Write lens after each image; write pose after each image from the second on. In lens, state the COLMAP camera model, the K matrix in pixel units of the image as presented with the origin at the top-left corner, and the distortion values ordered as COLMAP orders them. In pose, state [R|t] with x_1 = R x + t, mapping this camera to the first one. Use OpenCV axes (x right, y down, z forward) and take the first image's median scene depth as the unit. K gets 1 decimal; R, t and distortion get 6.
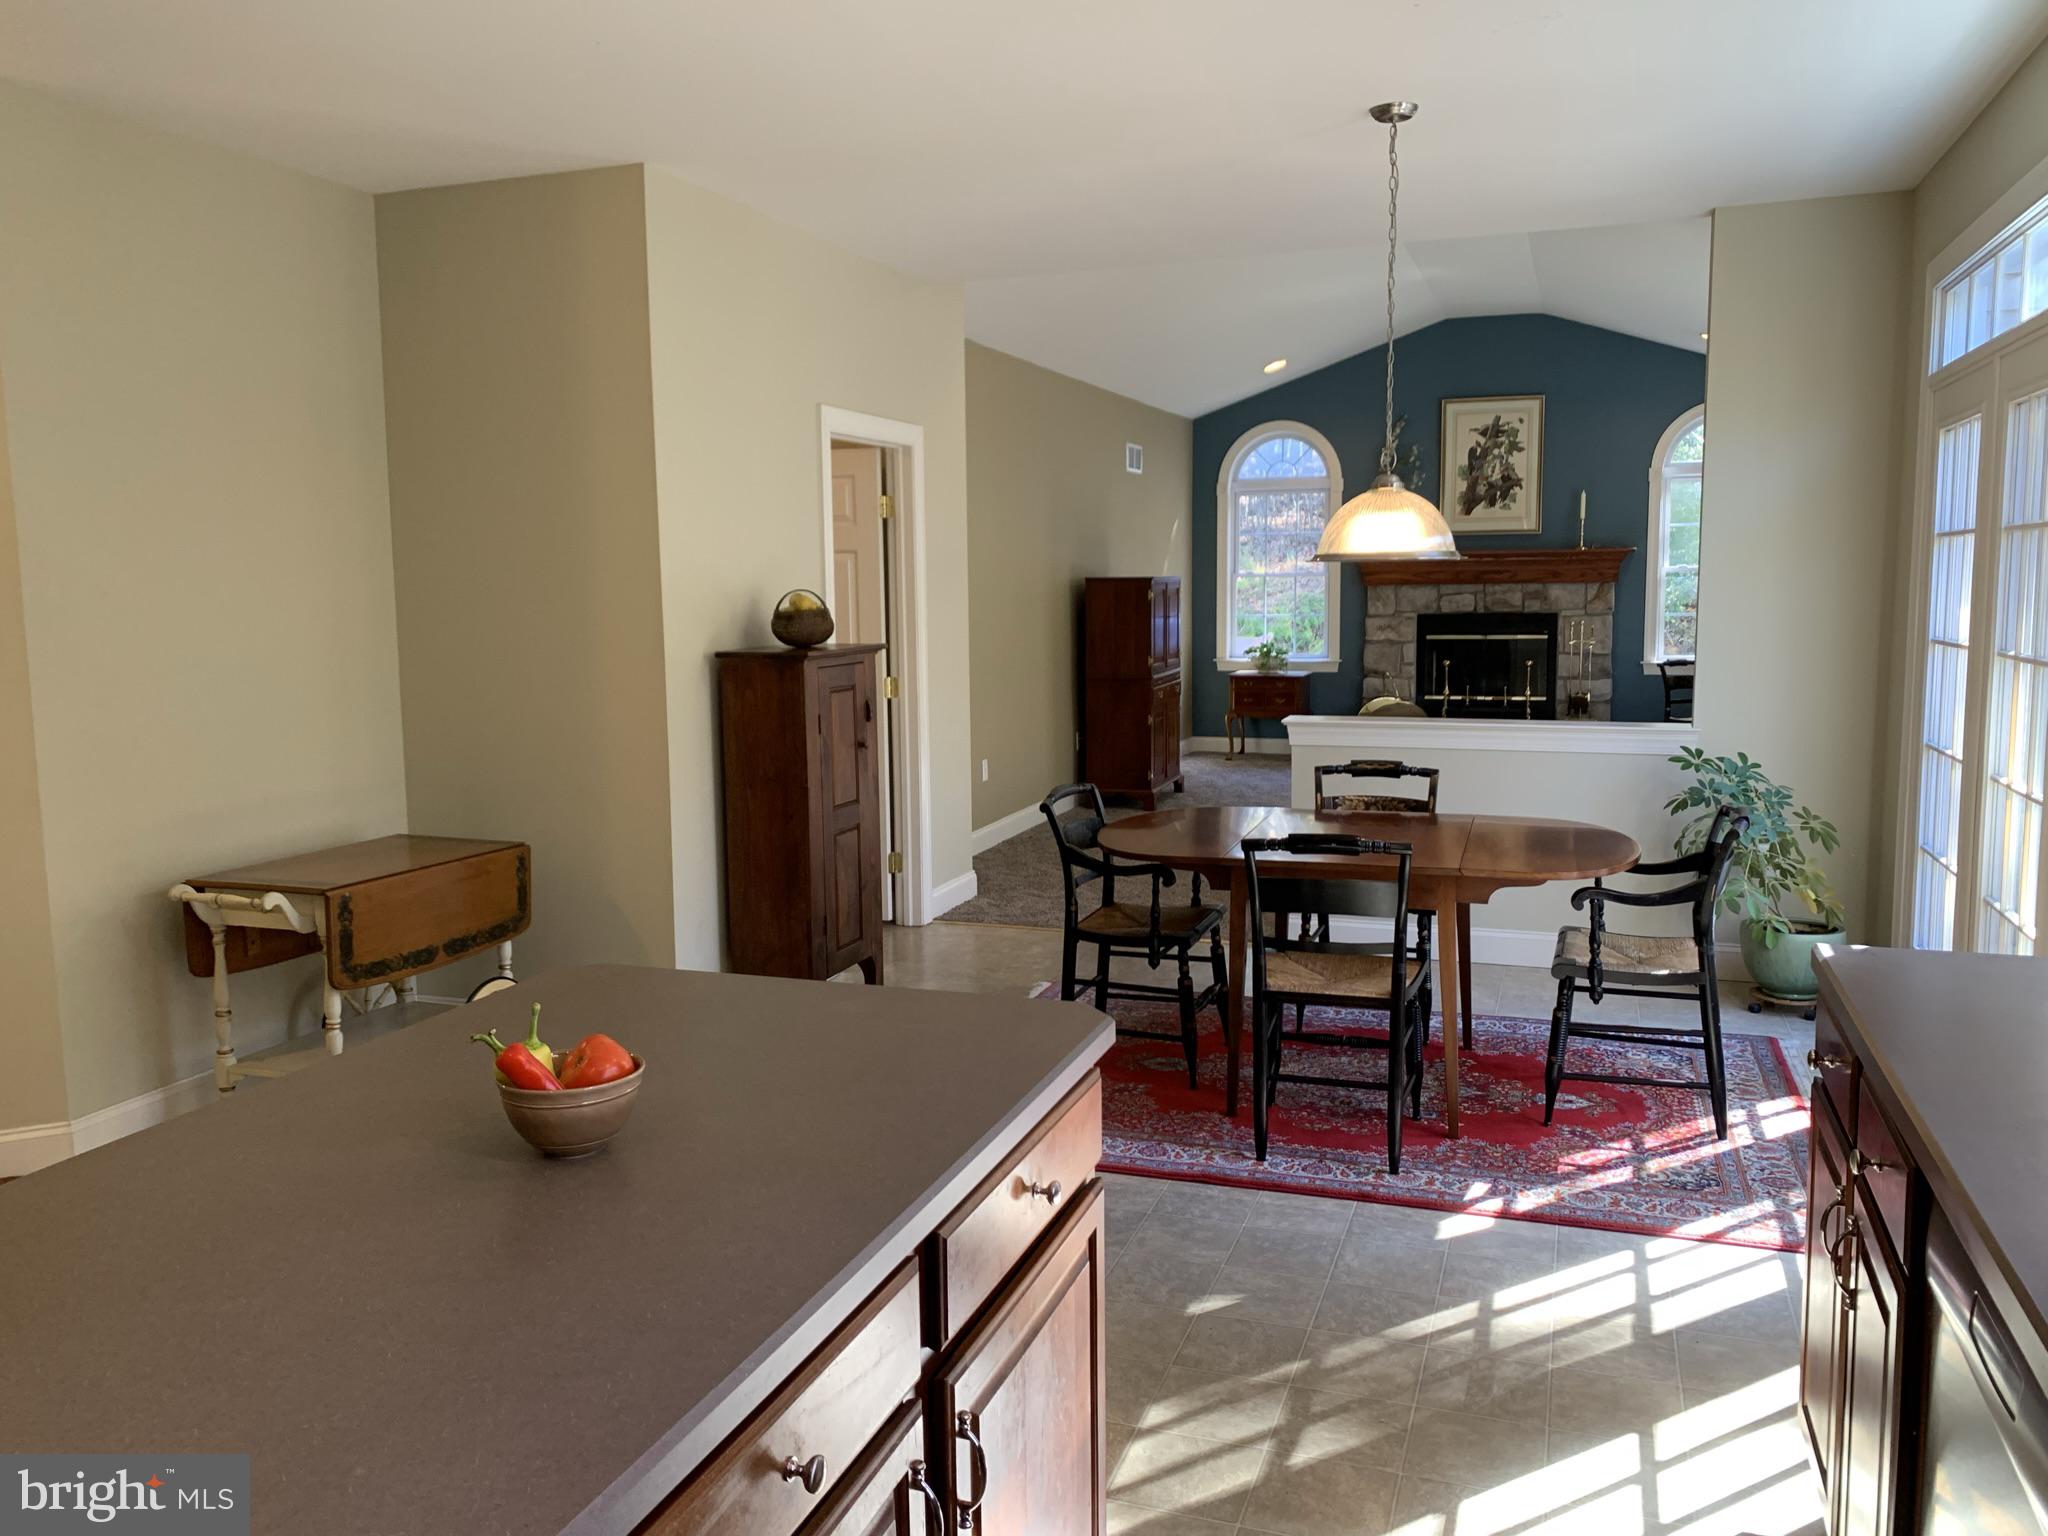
lens RADIAL K [[1566.2, 0, 948.9], [0, 1566.2, 771.0], [0, 0, 1]] dist [-0.004580, -0.009453]
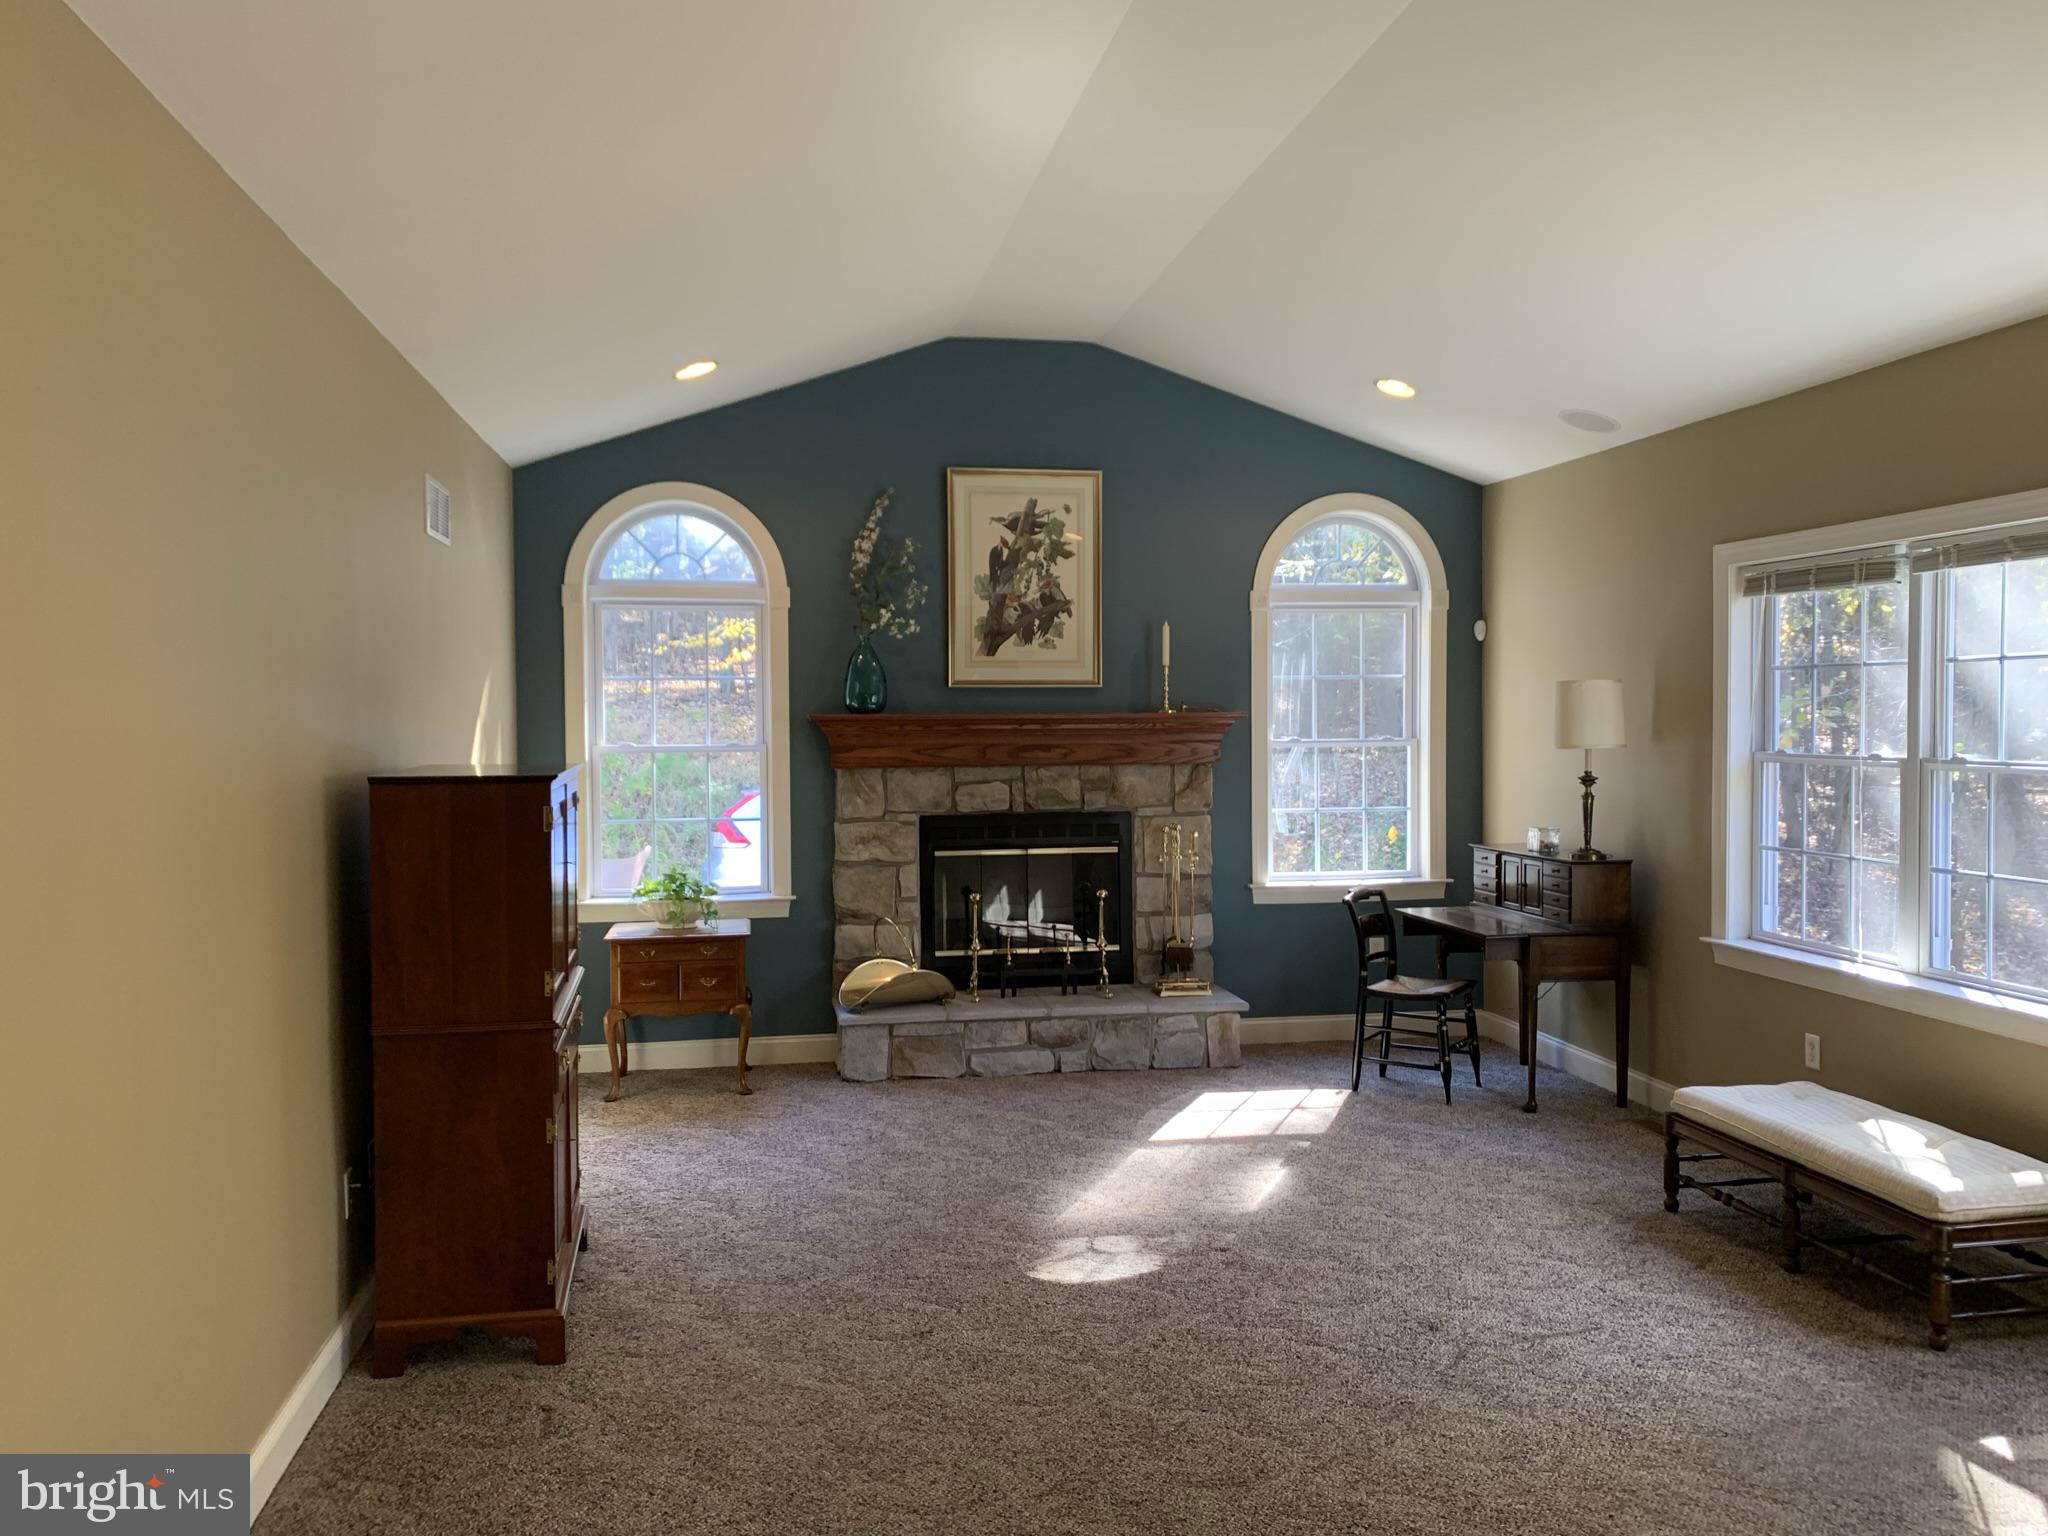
lens RADIAL K [[1568.8, 0, 1018.2], [0, 1568.8, 752.9], [0, 0, 1]] dist [0.166526, -0.351157]
pose [[0.848586, -0.002553, 0.529052, 0.012541], [0.059214, 0.994164, -0.090180, -0.069422], [-0.525734, 0.107852, 0.843784, 0.480354]]
